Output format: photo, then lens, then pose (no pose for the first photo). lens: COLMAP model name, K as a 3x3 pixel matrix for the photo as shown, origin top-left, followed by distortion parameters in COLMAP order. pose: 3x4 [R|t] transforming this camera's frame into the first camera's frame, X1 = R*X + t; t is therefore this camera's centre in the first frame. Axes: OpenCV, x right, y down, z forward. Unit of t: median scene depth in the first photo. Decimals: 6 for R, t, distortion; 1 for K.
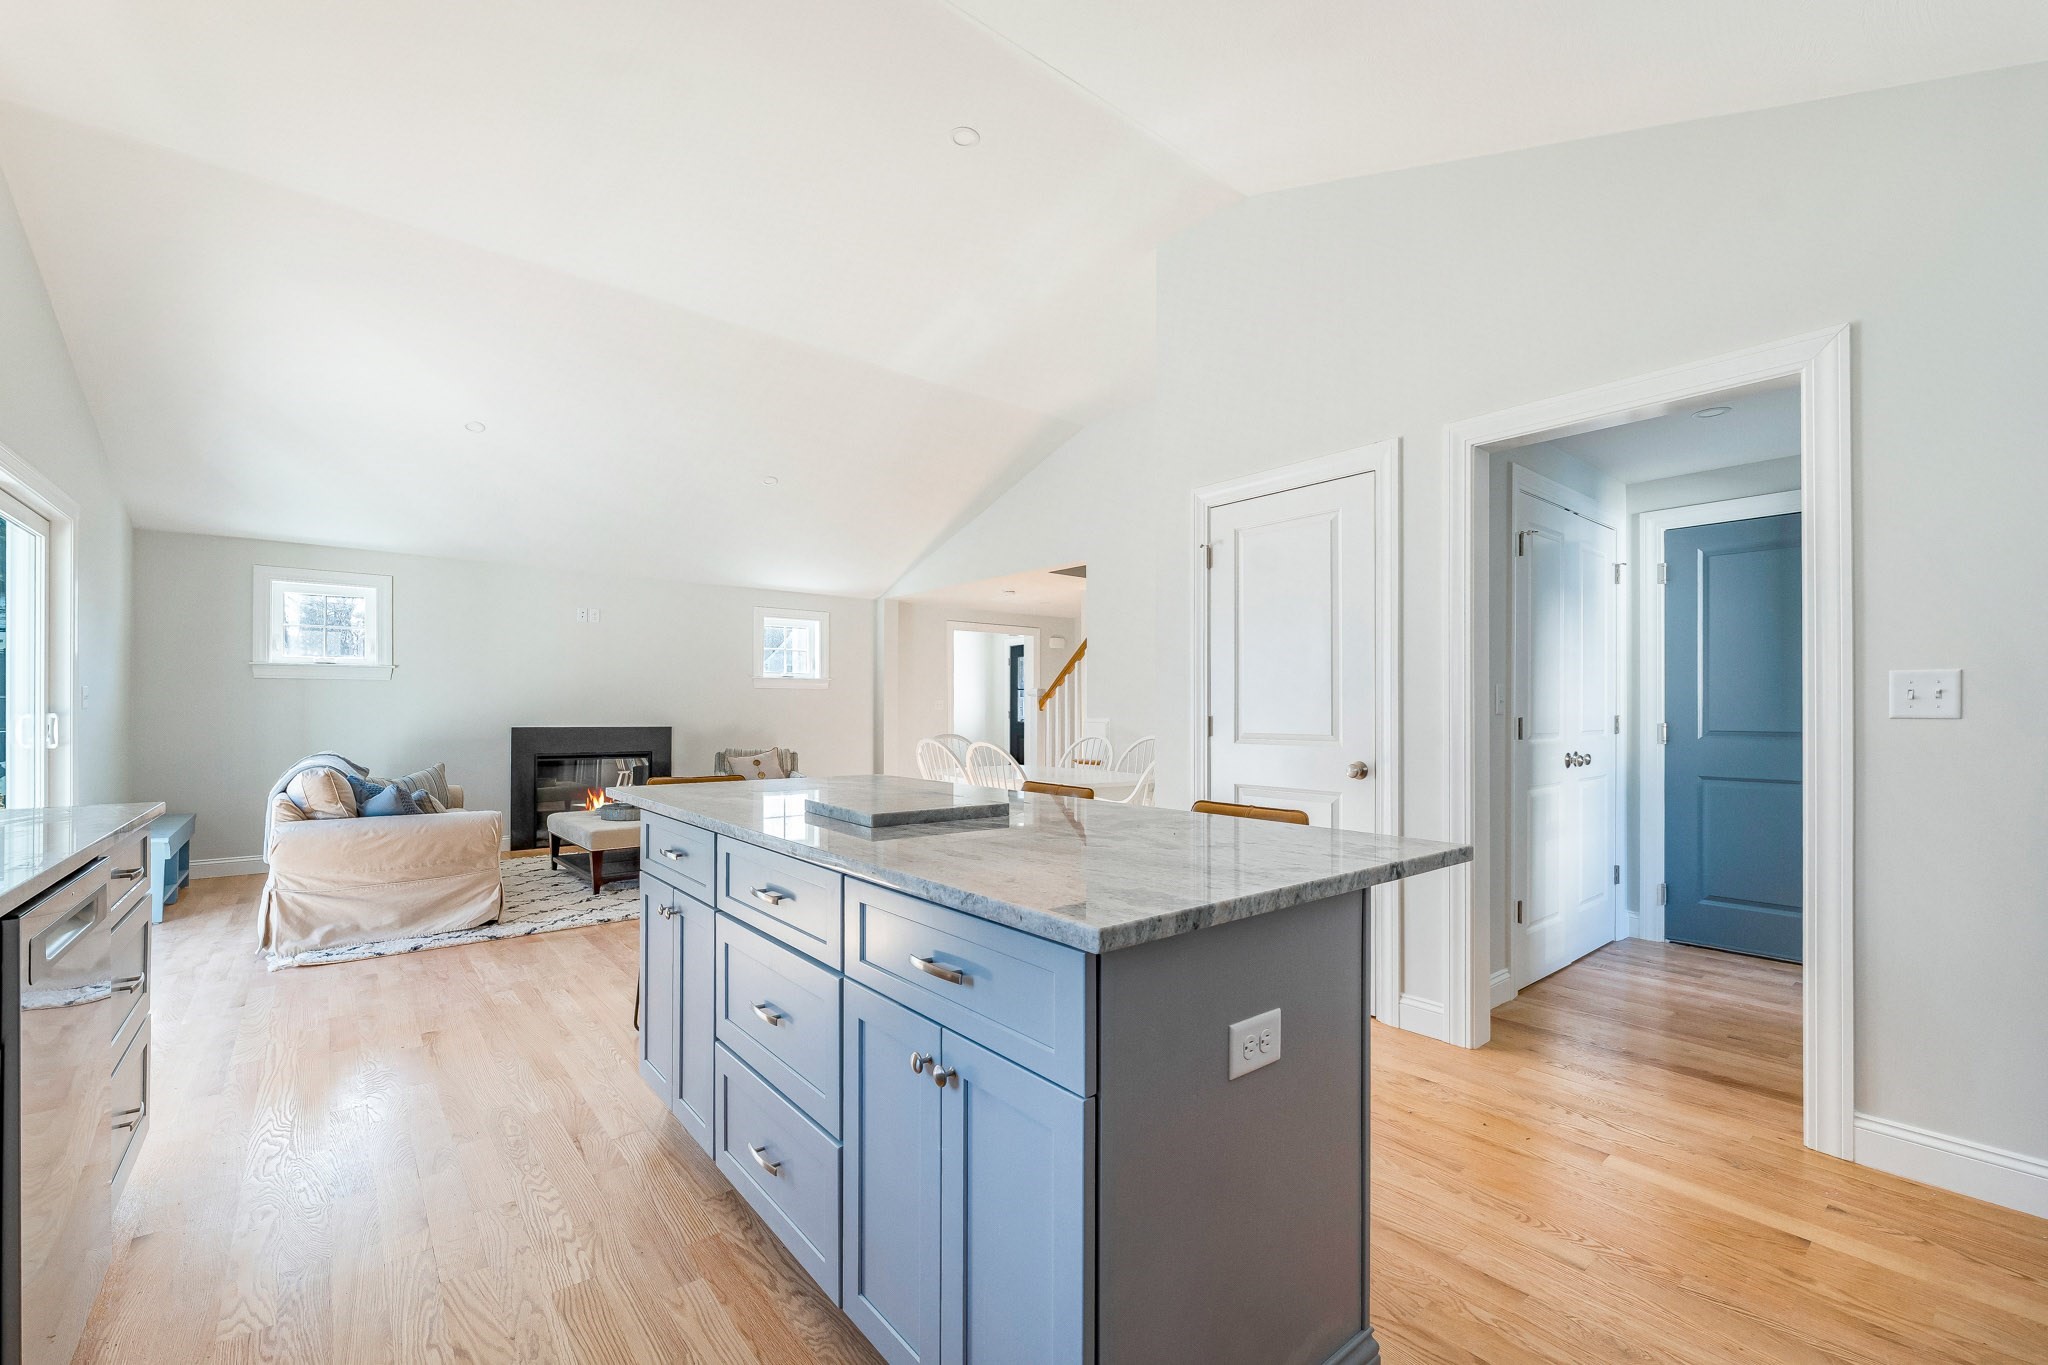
lens RADIAL K [[850.0, 0, 1020.9], [0, 850.0, 709.5], [0, 0, 1]] dist [0.000045, 0.000043]
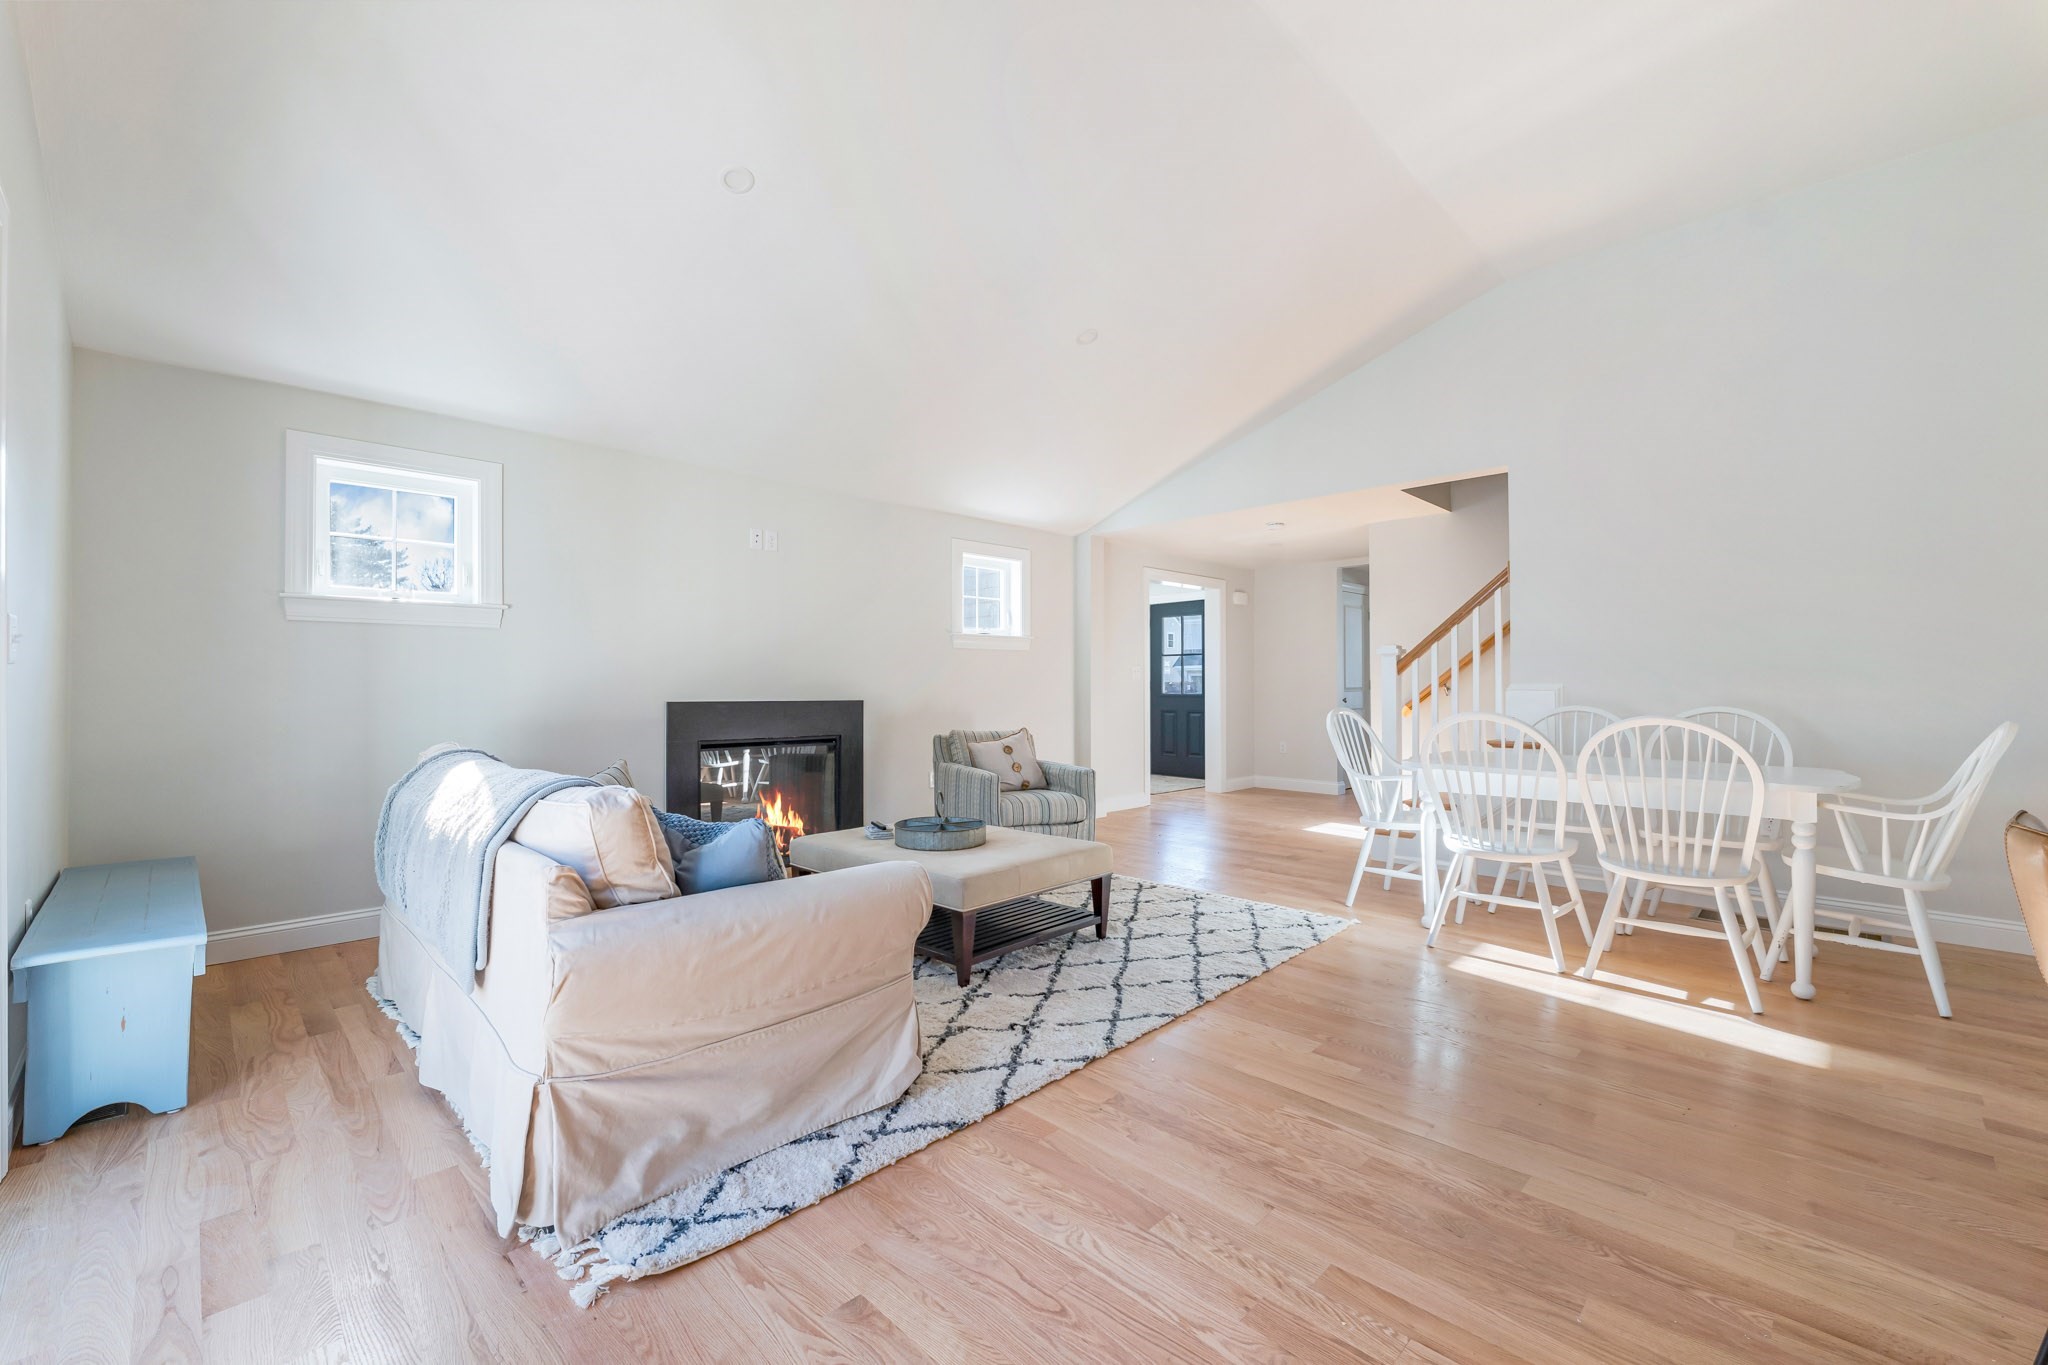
lens RADIAL K [[850.0, 0, 1028.0], [0, 850.0, 668.4], [0, 0, 1]] dist [0.000045, 0.000043]
pose [[0.994390, -0.004316, 0.105685, -0.671235], [0.006384, 0.999795, -0.019236, 0.014608], [-0.105580, 0.019803, 0.994214, 0.537160]]
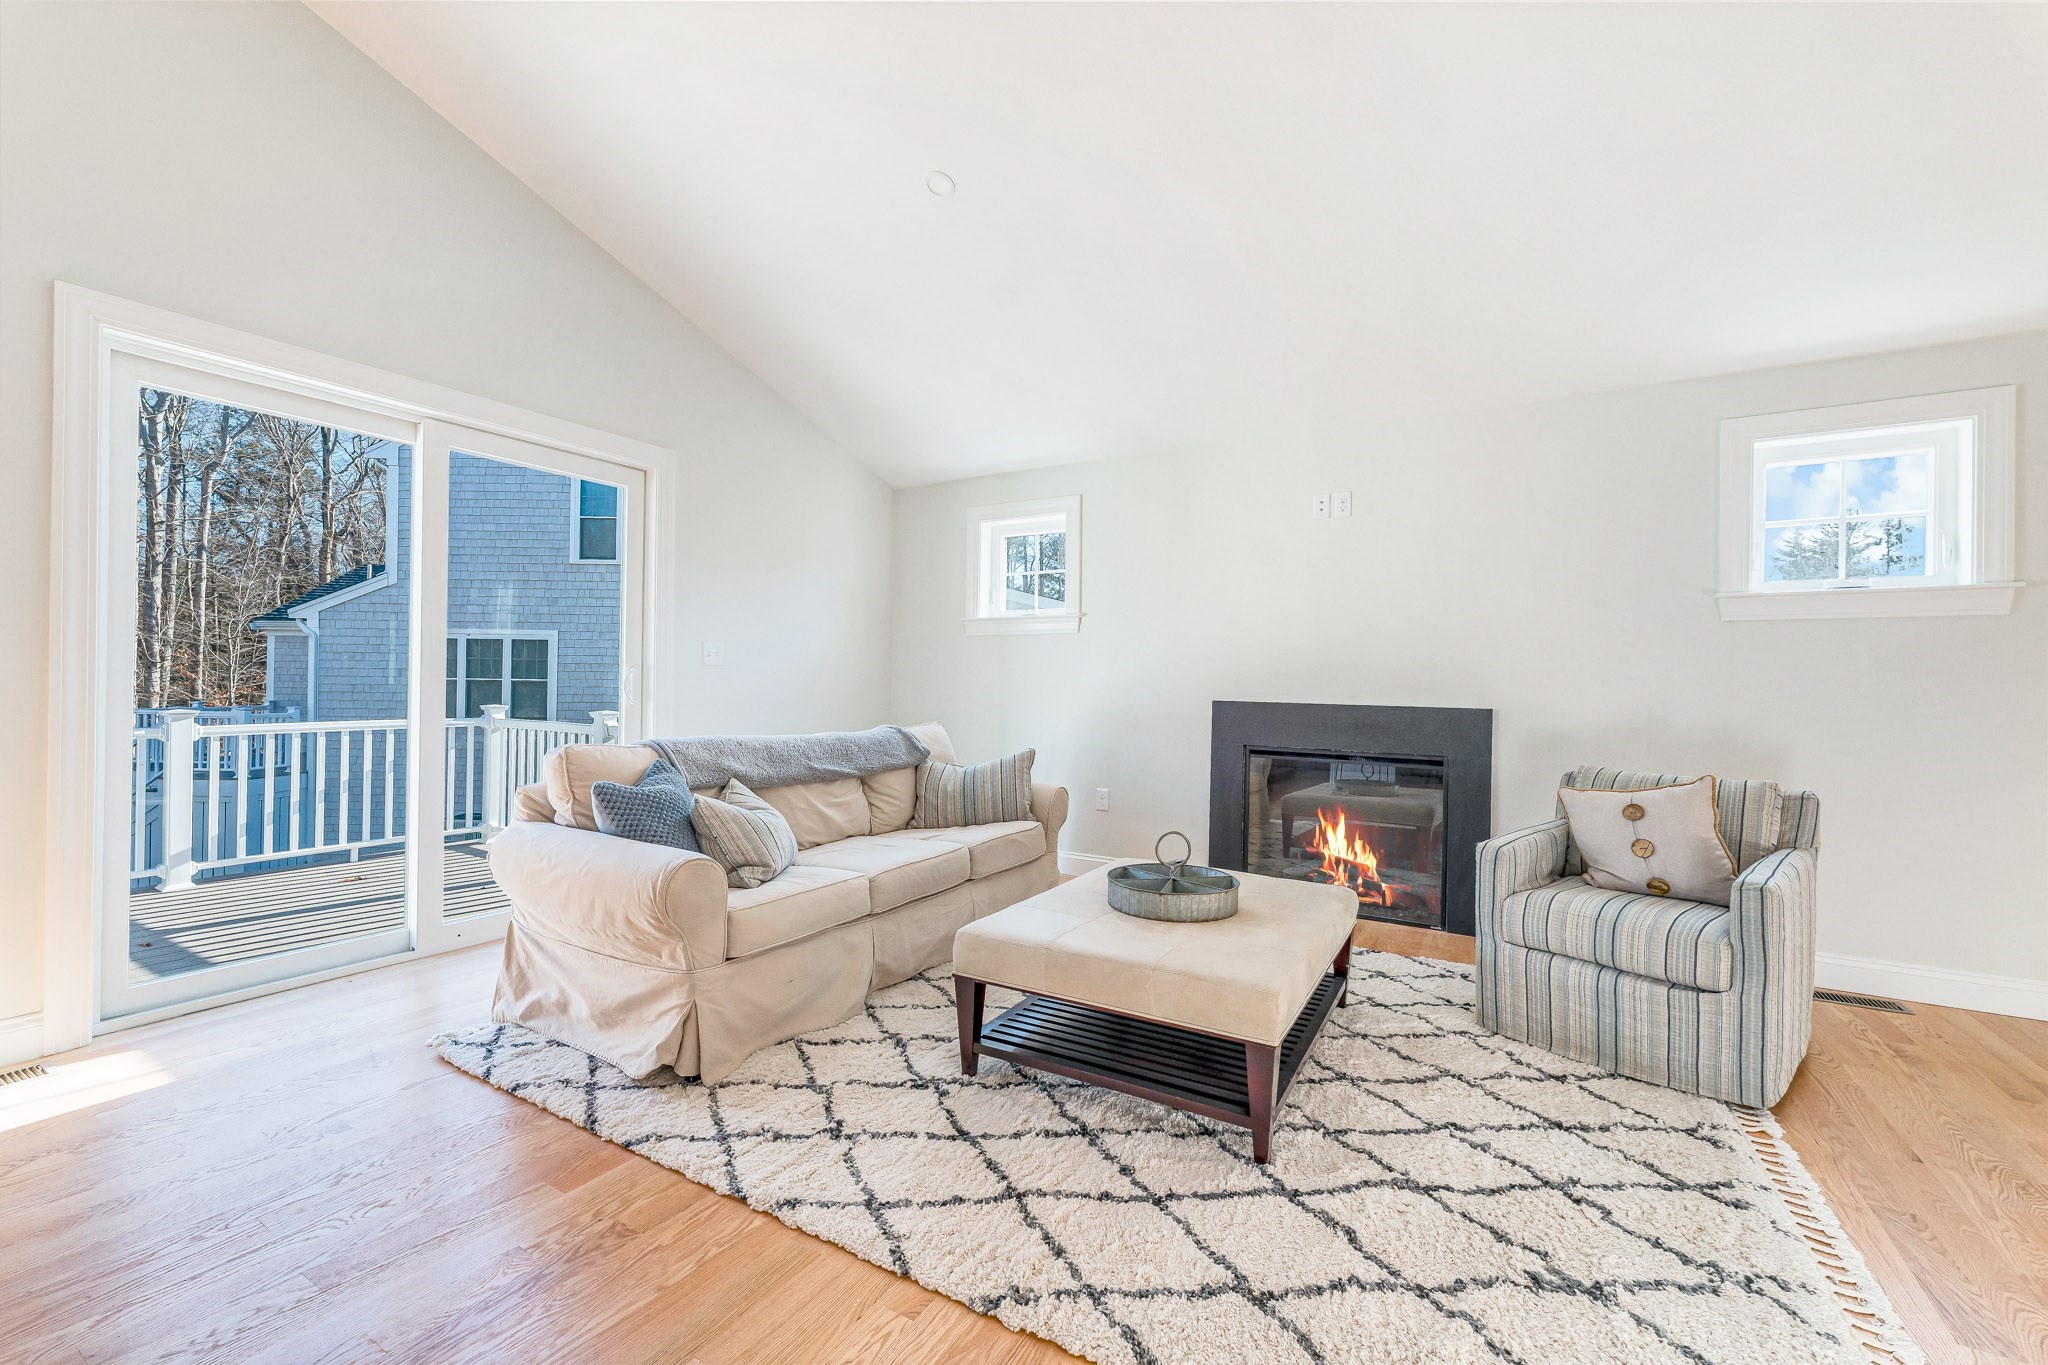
lens RADIAL K [[850.0, 0, 1033.0], [0, 850.0, 665.9], [0, 0, 1]] dist [0.000045, 0.000043]
pose [[0.324604, -0.018756, -0.945664, -0.083174], [-0.011956, 0.999642, -0.023930, 0.019122], [0.945774, 0.019075, 0.324264, 1.153069]]
